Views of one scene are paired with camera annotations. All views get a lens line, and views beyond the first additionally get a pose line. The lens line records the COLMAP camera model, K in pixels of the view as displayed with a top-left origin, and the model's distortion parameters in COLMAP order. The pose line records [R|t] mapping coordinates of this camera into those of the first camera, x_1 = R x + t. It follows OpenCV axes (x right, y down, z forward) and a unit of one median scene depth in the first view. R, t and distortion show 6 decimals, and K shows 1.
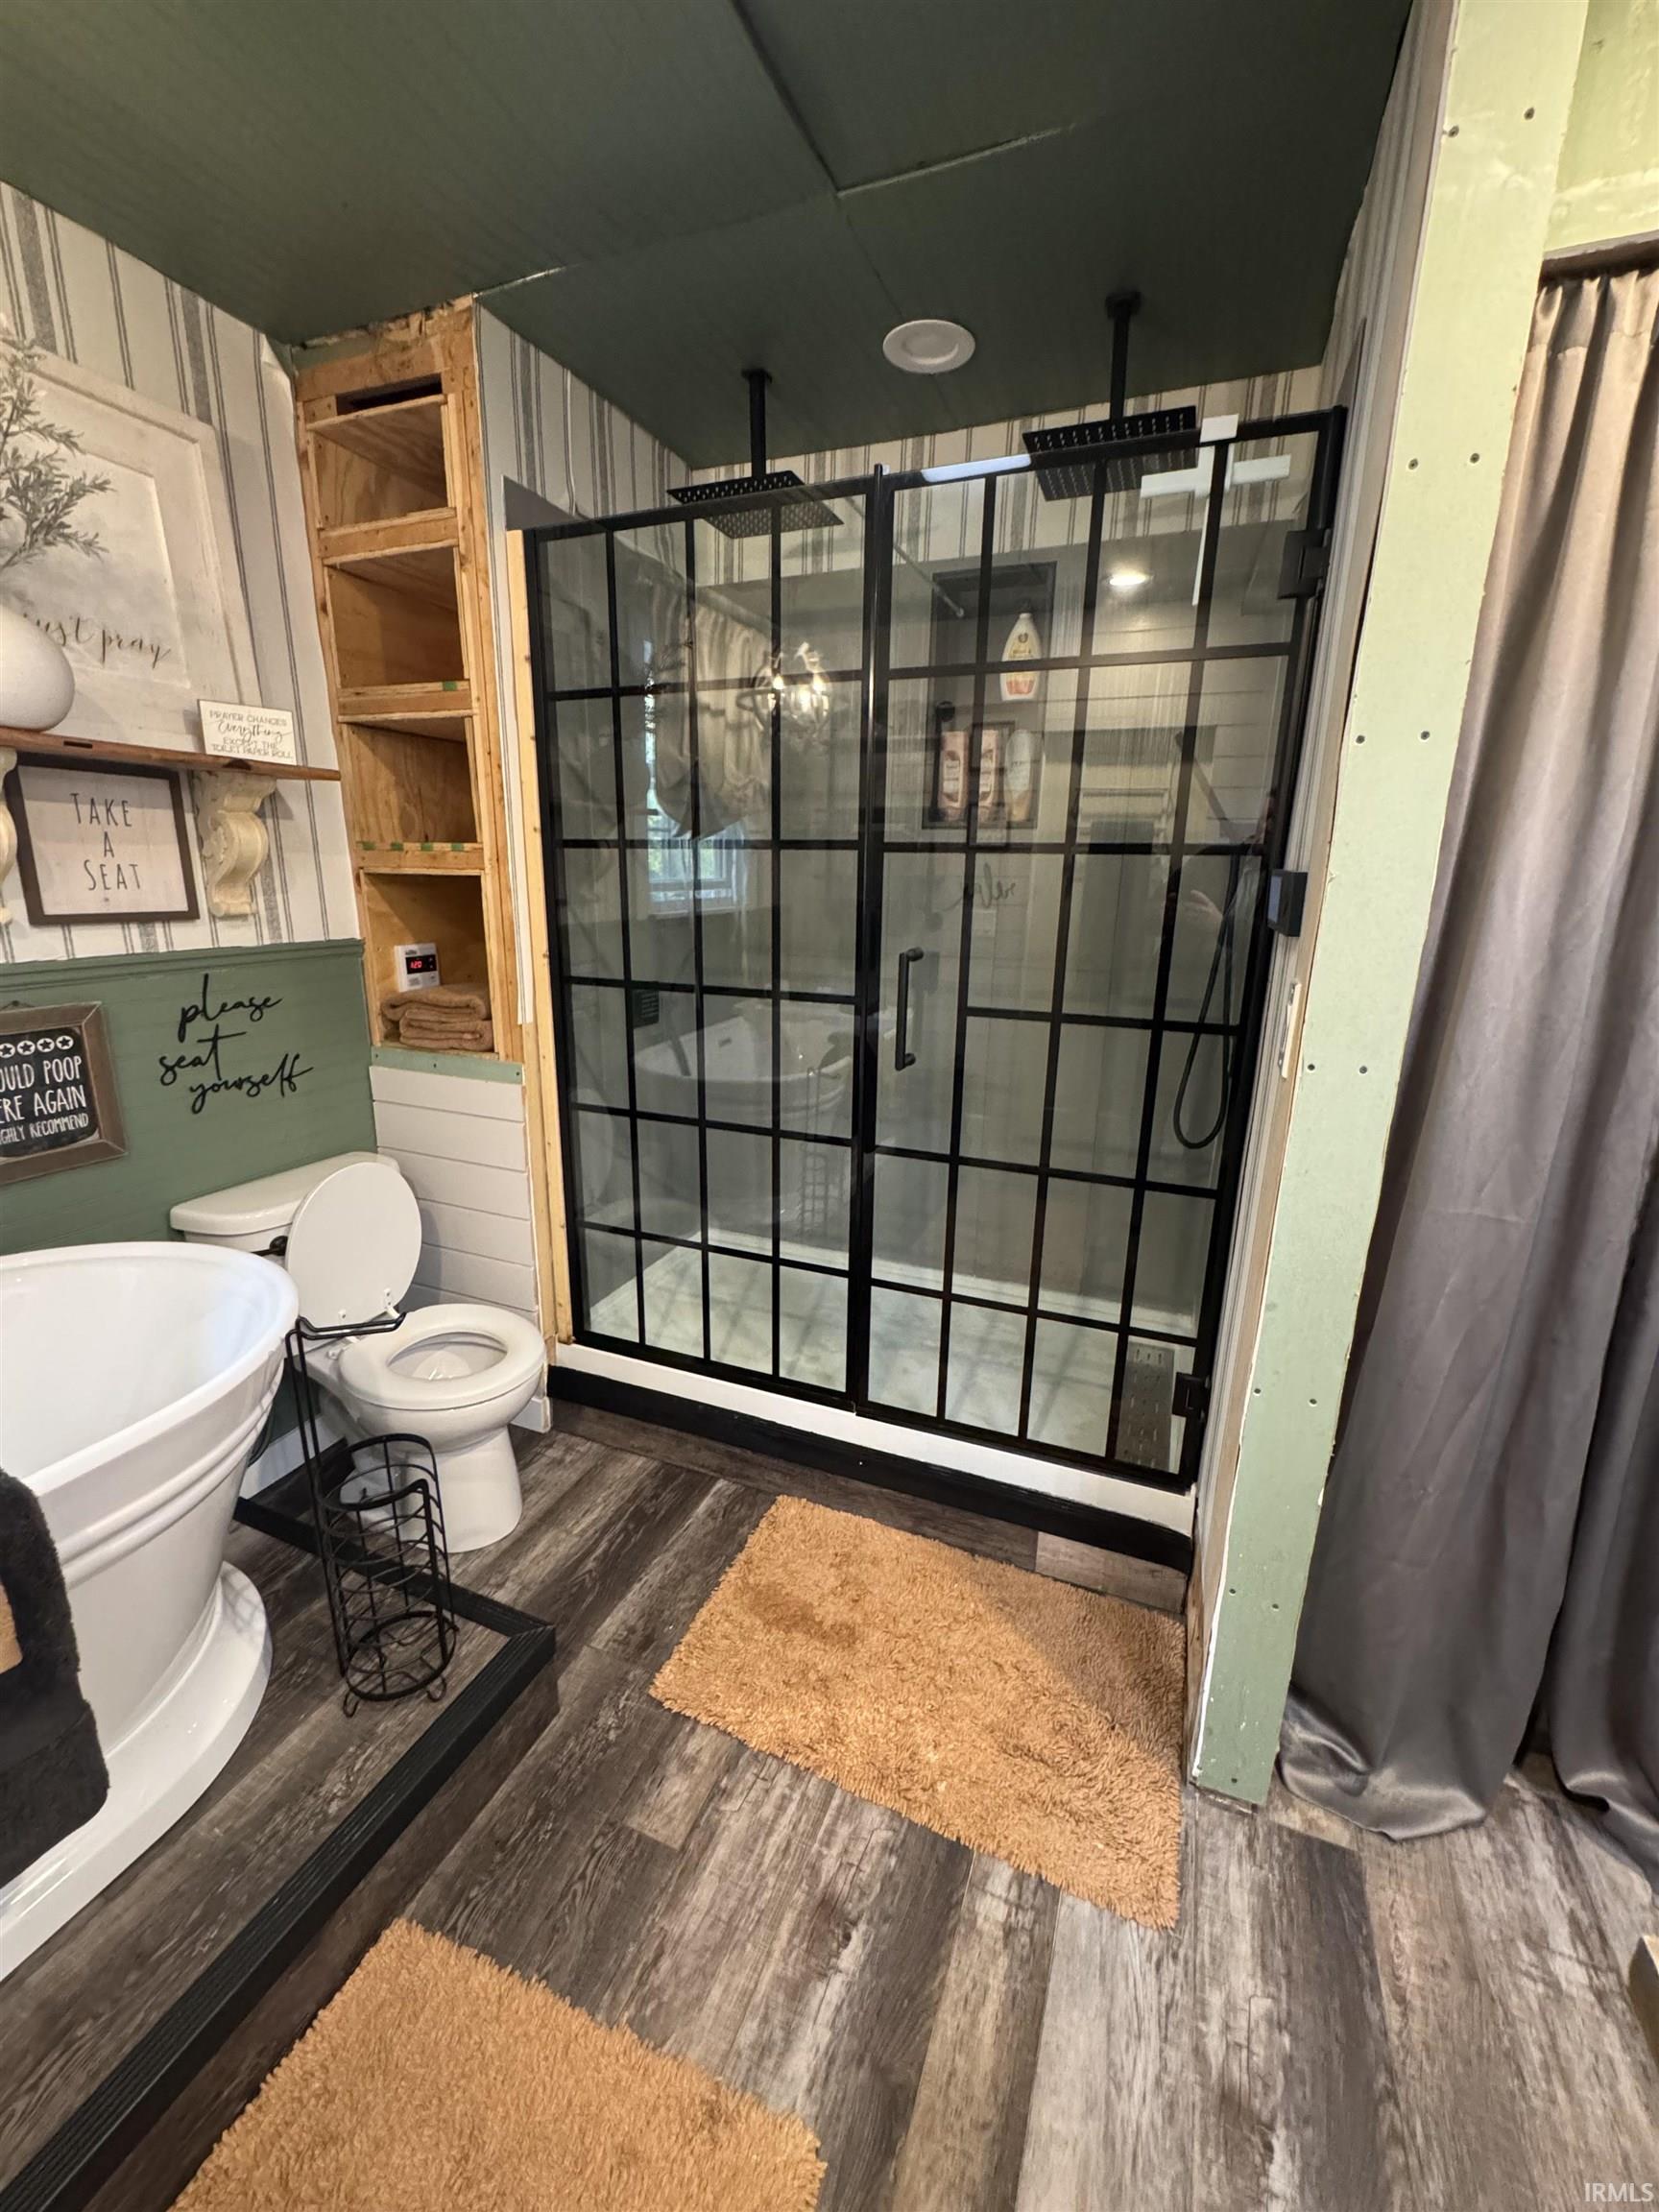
lens RADIAL K [[877.0, 0, 837.1], [0, 877.0, 1104.4], [0, 0, 1]] dist [-0.003656, 0.000336]
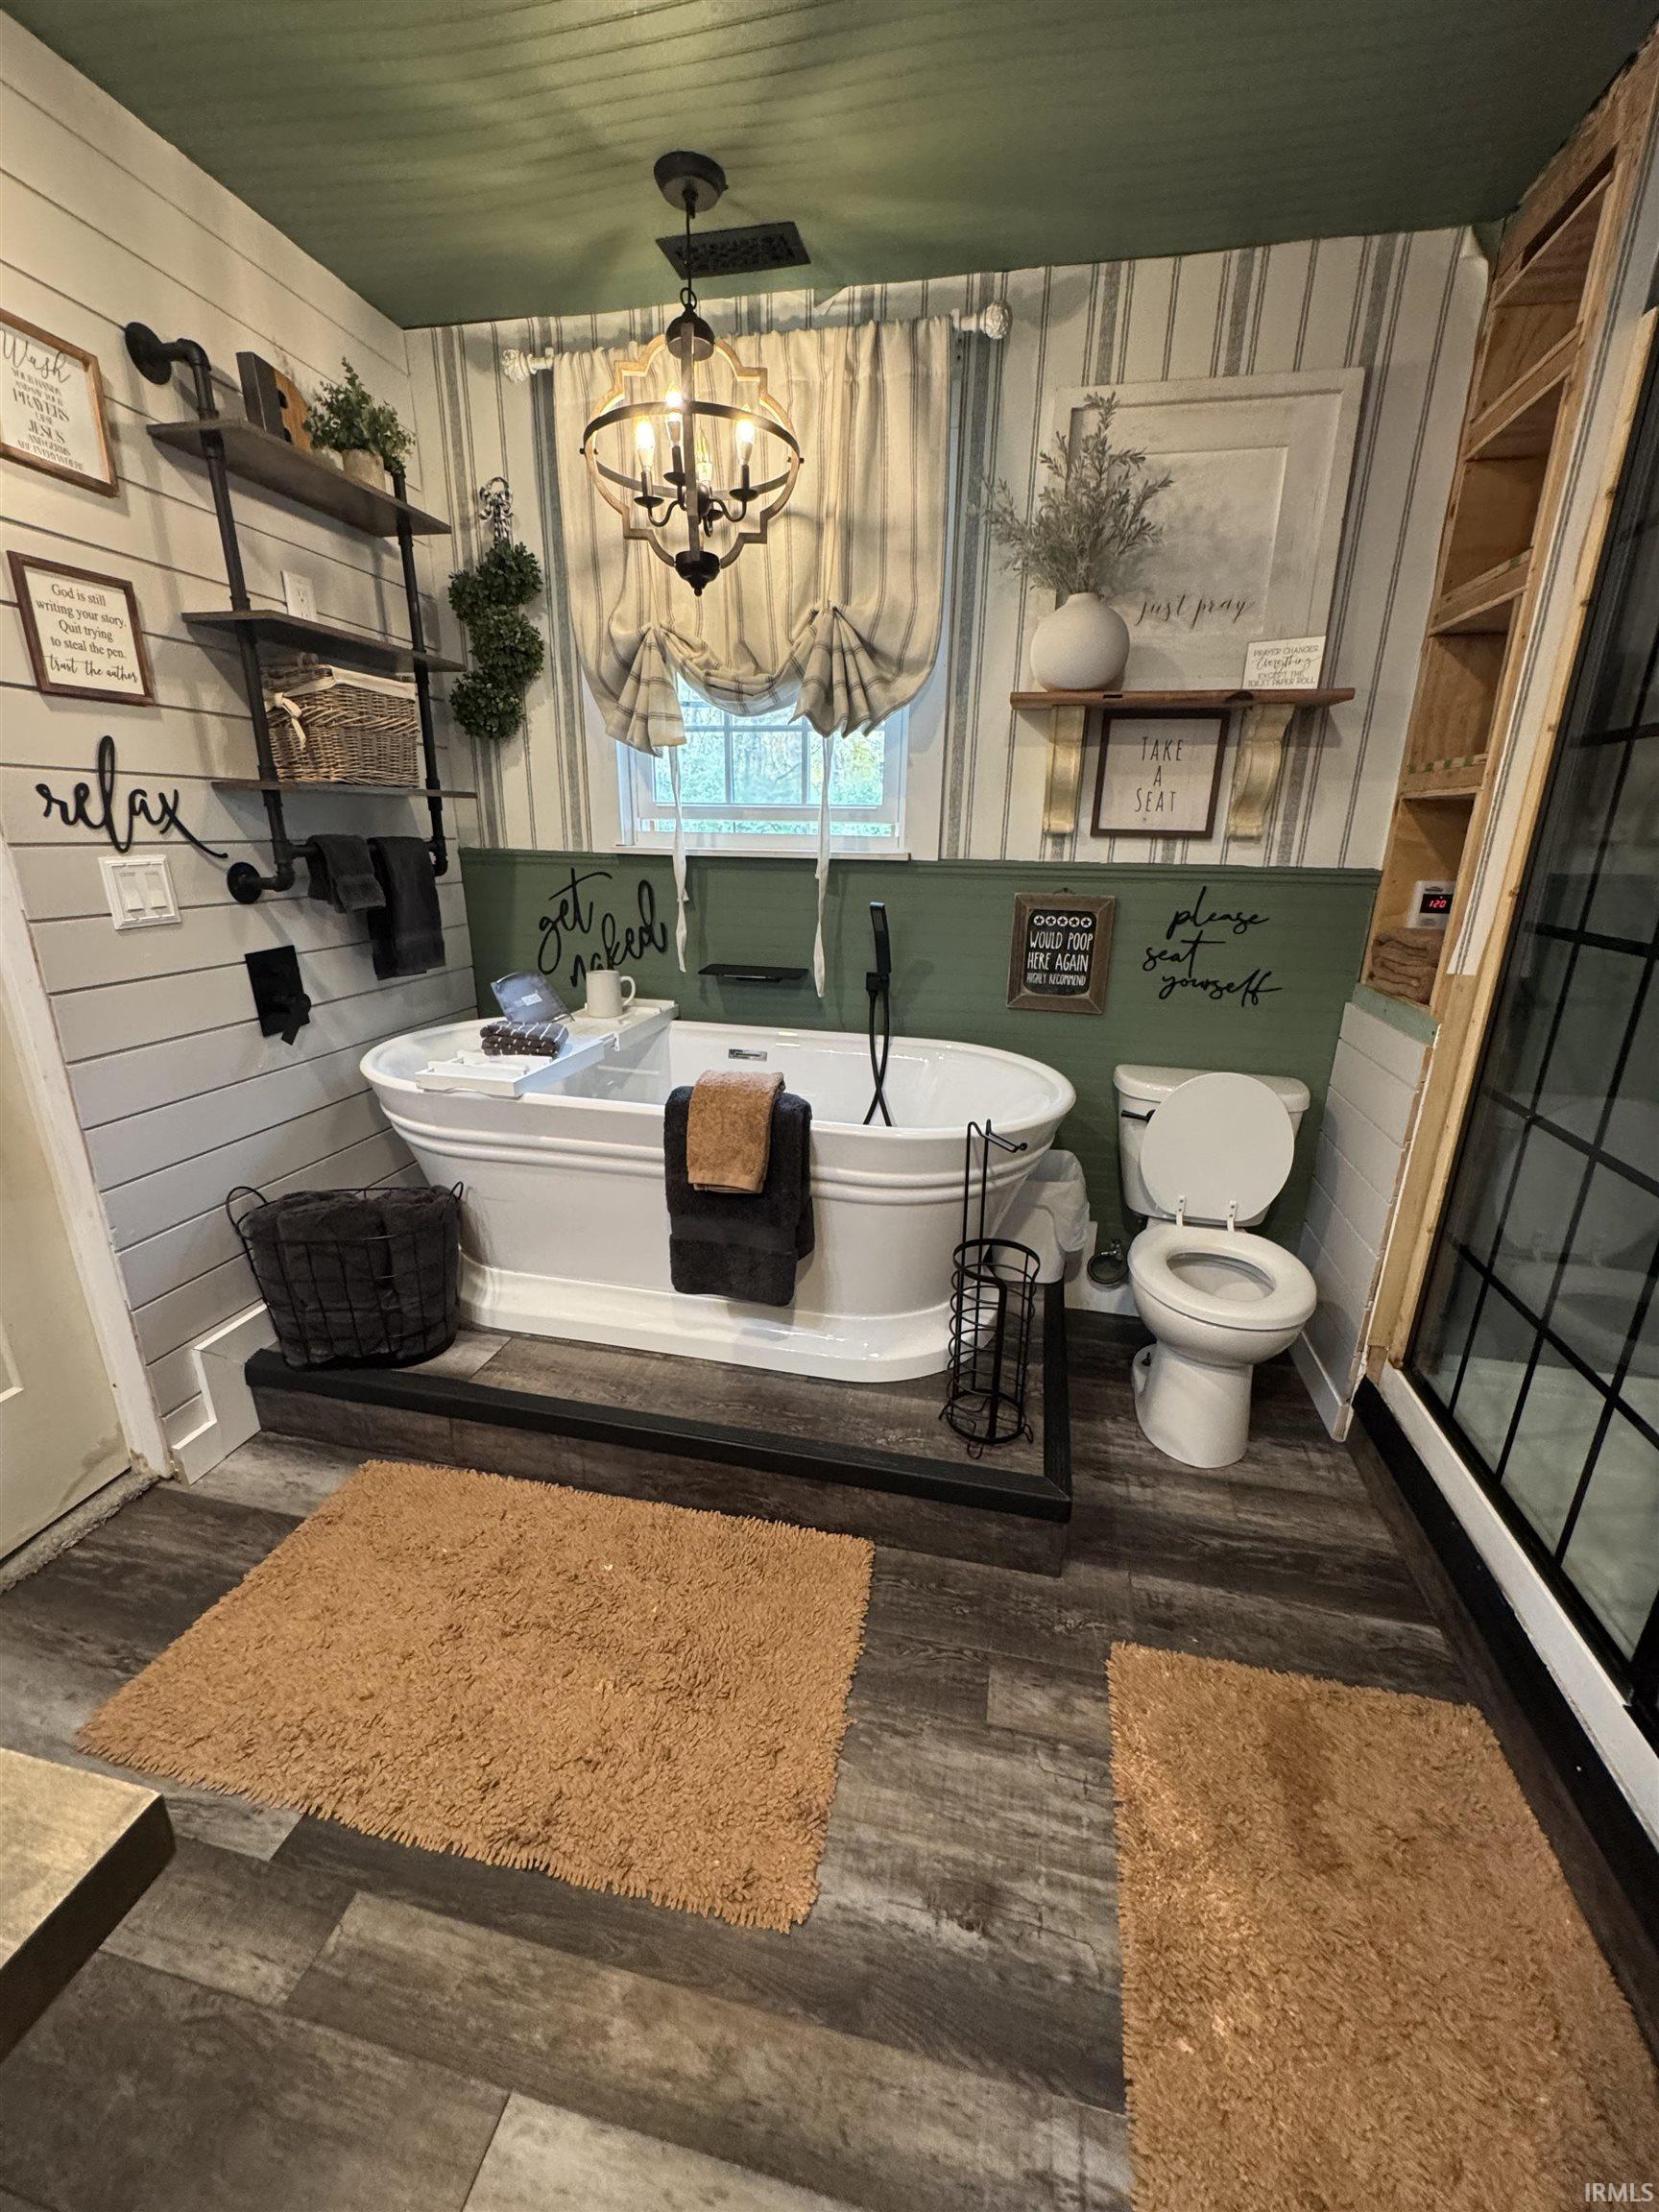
lens RADIAL K [[877.0, 0, 829.1], [0, 877.0, 1100.8], [0, 0, 1]] dist [-0.003656, 0.000336]
pose [[0.172143, 0.282391, -0.943728, 0.419809], [-0.263771, 0.936259, 0.232043, -0.019702], [0.949100, 0.208984, 0.235657, 0.323025]]
